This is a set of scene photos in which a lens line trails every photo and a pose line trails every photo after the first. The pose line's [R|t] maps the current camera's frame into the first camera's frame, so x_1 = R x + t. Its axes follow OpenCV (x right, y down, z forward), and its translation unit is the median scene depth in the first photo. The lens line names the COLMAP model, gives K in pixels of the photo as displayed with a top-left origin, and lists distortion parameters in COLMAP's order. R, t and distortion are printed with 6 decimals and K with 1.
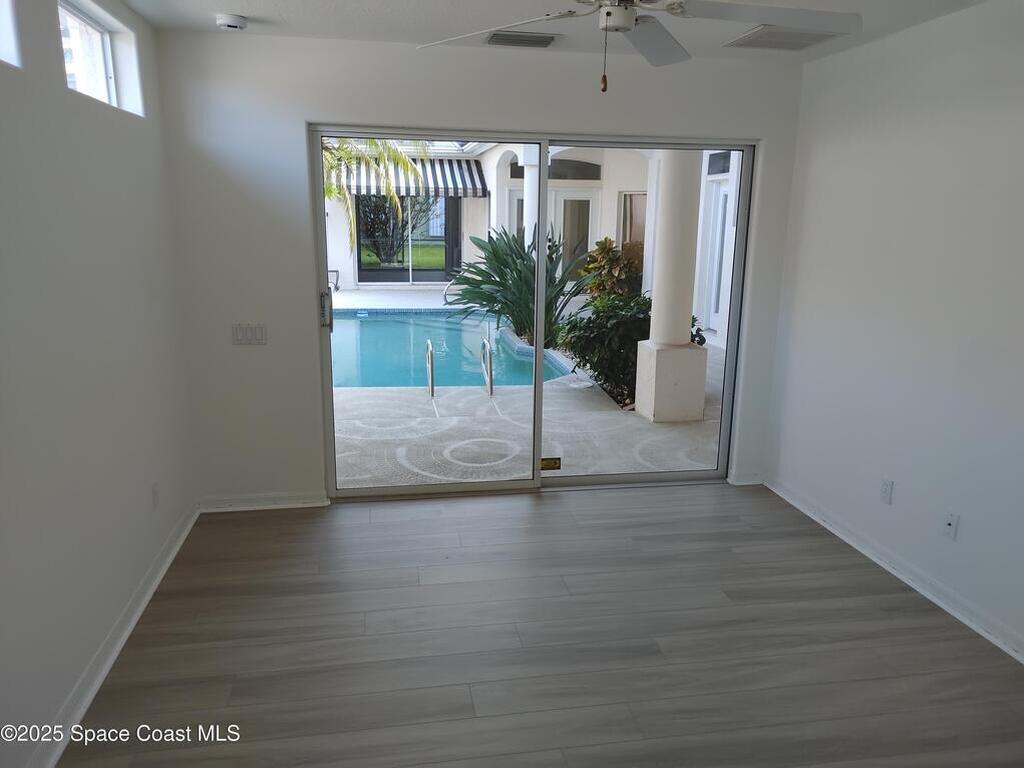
lens RADIAL K [[748.5, 0, 512.0], [0, 748.5, 384.0], [0, 0, 1]] dist [0.038676, -0.002287]
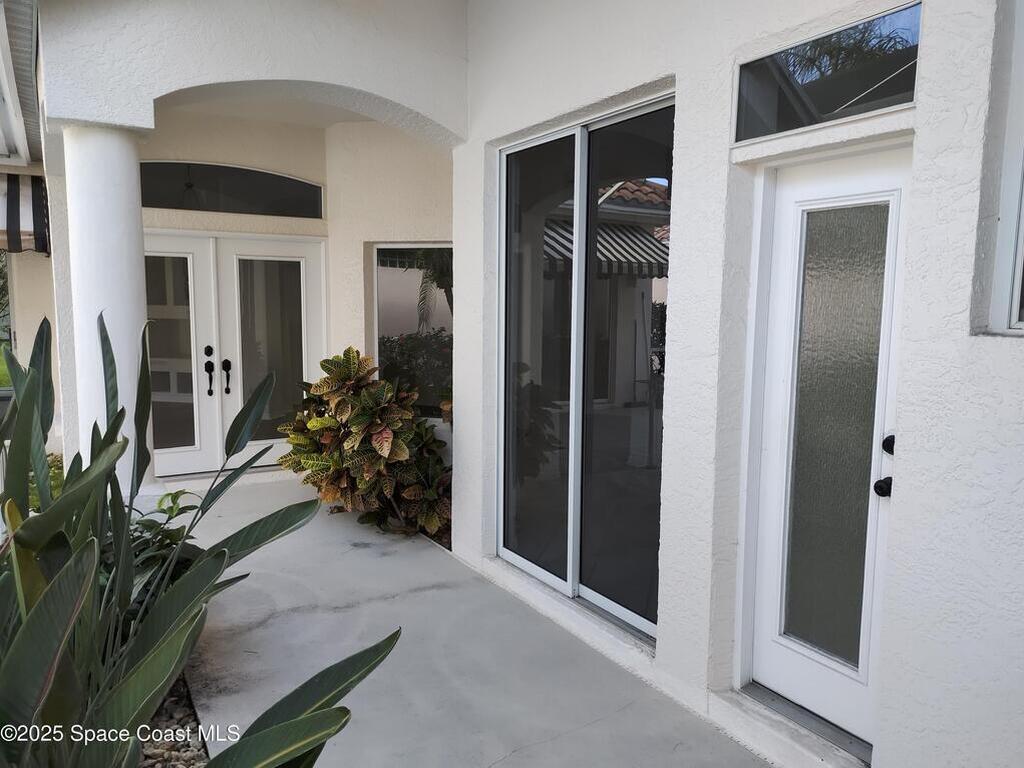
lens RADIAL K [[748.5, 0, 512.0], [0, 748.5, 384.0], [0, 0, 1]] dist [0.038676, -0.002287]
pose [[0.932960, -0.041593, 0.357570, 0.064708], [0.080989, 0.992089, -0.095915, -0.132050], [-0.350752, 0.118444, 0.928948, 0.606957]]
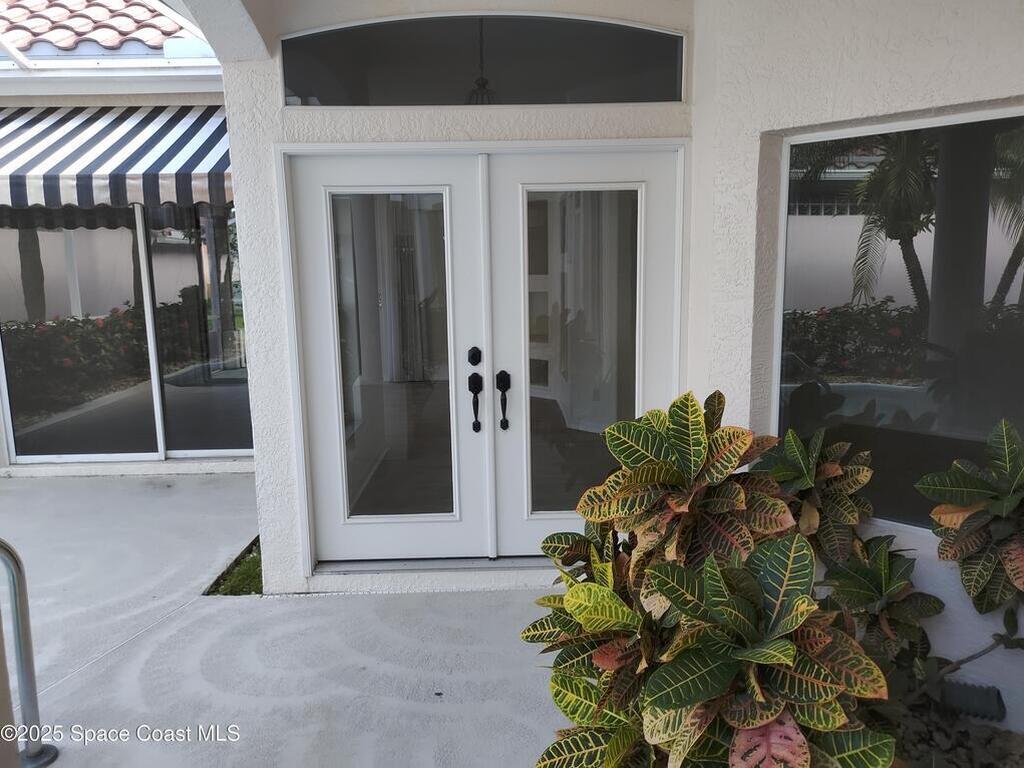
lens RADIAL K [[748.5, 0, 512.0], [0, 748.5, 384.0], [0, 0, 1]] dist [0.038676, -0.002287]
pose [[0.986917, 0.000323, -0.161228, 0.115537], [-0.011066, 0.997776, -0.065735, -0.186877], [0.160848, 0.066659, 0.984726, 0.851571]]
